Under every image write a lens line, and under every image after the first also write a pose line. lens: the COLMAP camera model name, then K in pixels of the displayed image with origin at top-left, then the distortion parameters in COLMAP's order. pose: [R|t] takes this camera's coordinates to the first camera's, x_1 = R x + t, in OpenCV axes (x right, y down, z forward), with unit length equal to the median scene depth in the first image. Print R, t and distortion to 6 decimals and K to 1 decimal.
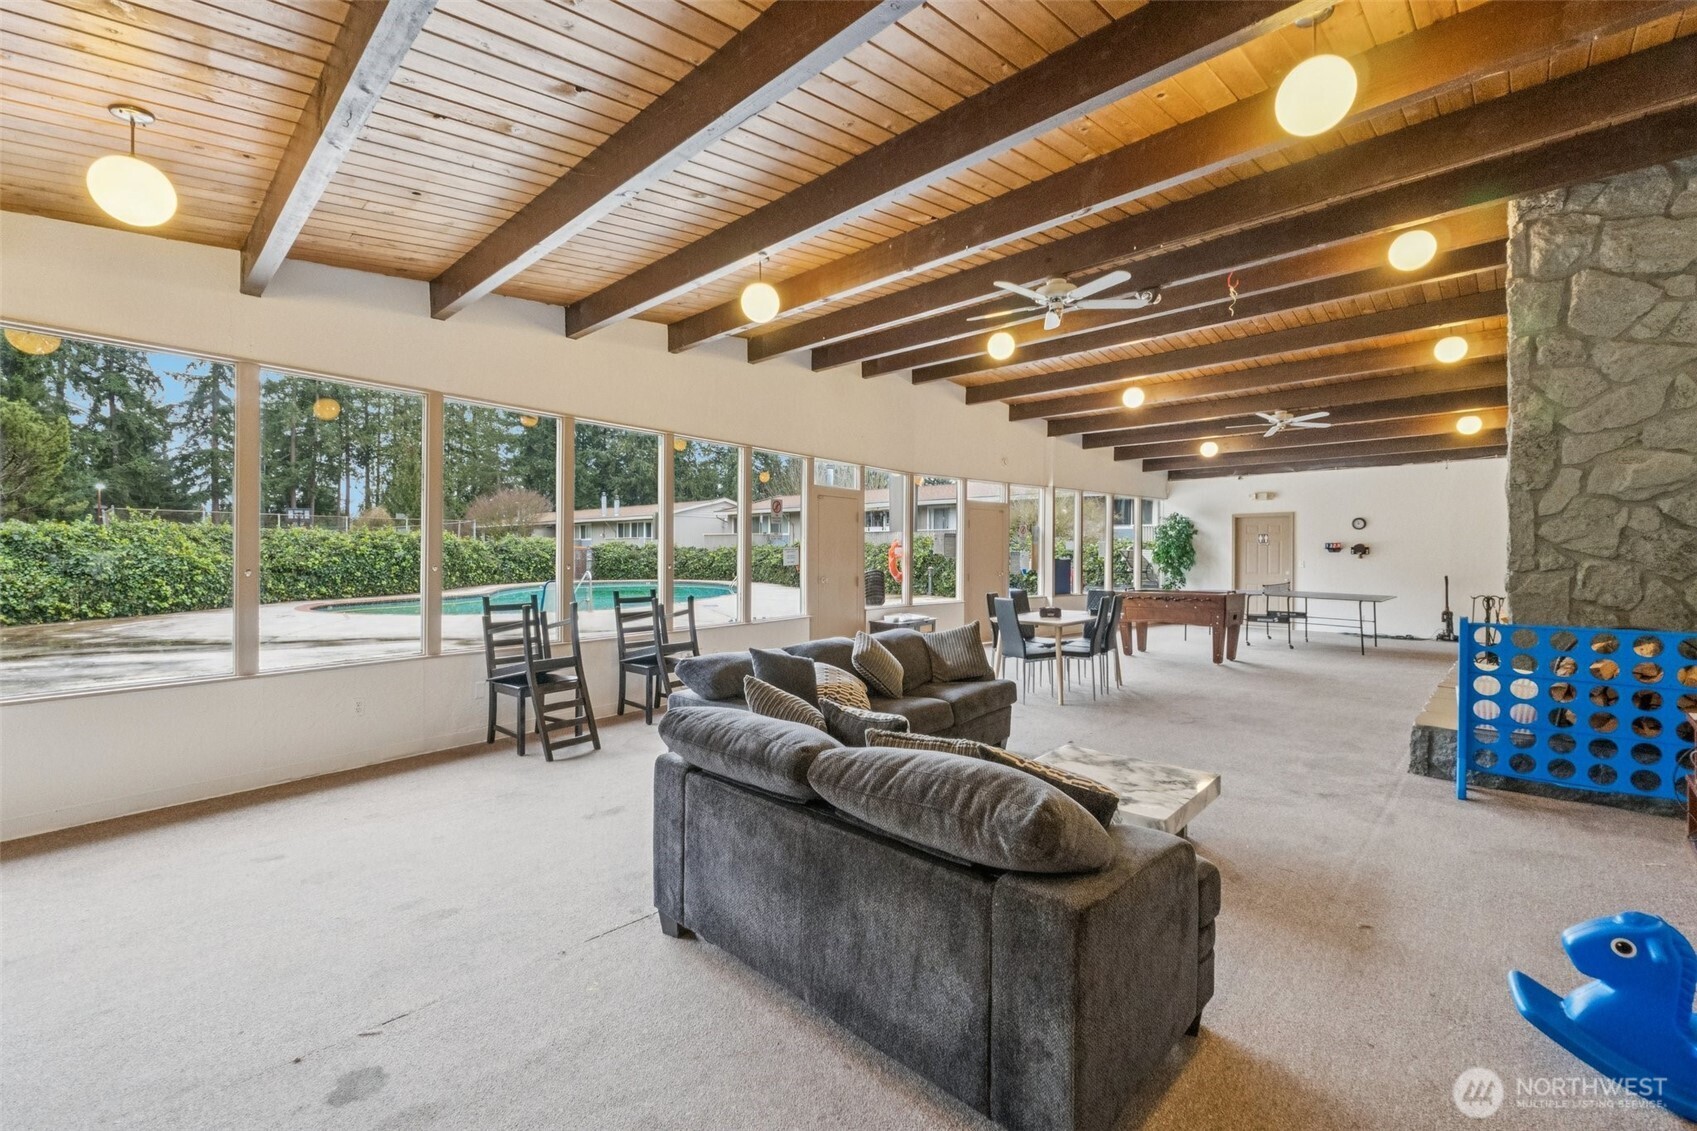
lens RADIAL K [[707.1, 0, 852.9], [0, 707.1, 558.6], [0, 0, 1]] dist [-0.007448, -0.000196]
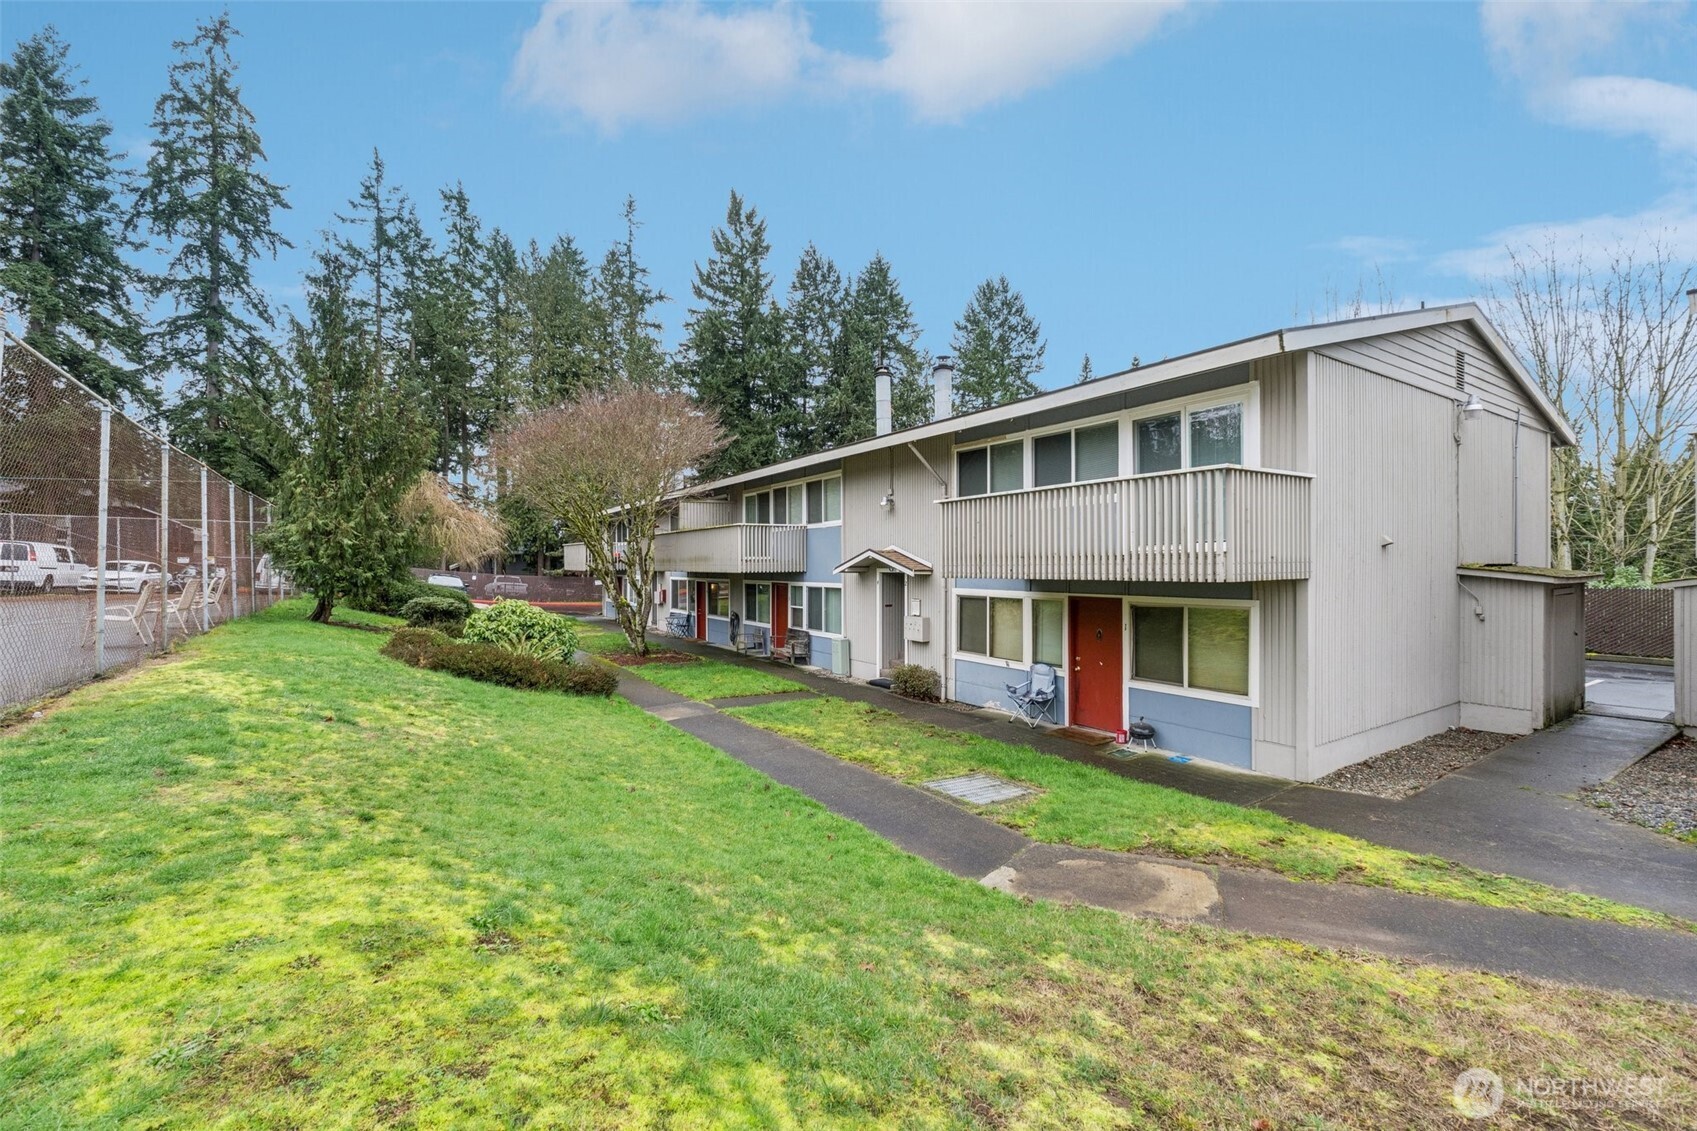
lens RADIAL K [[707.1, 0, 852.9], [0, 707.1, 558.6], [0, 0, 1]] dist [-0.007448, -0.000196]
pose [[0.972942, -0.011812, -0.230749, -0.599949], [0.007277, 0.999763, -0.020495, -0.003727], [0.230936, 0.018262, 0.972798, 1.409553]]
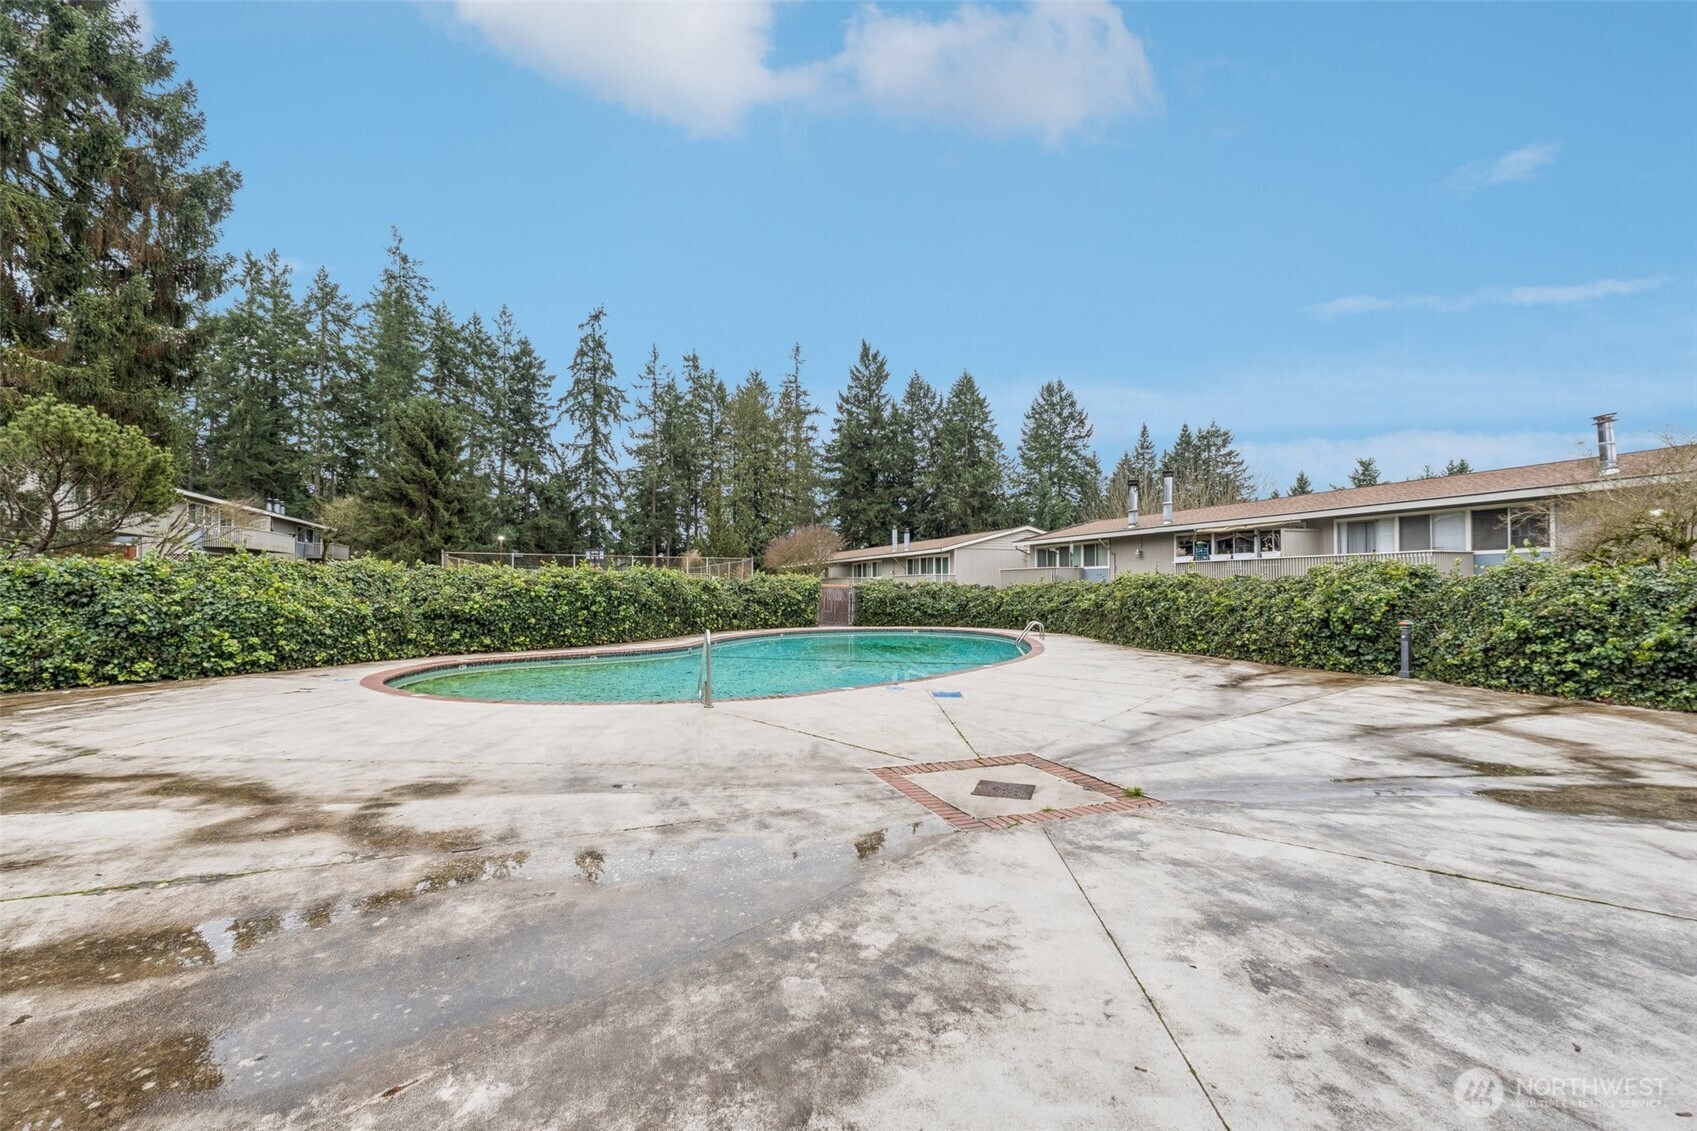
lens RADIAL K [[707.1, 0, 852.9], [0, 707.1, 558.6], [0, 0, 1]] dist [-0.007448, -0.000196]
pose [[0.903896, -0.023248, -0.427119, -0.022808], [0.000087, 0.998532, -0.054166, -0.003772], [0.427751, 0.048923, 0.902572, 0.313697]]
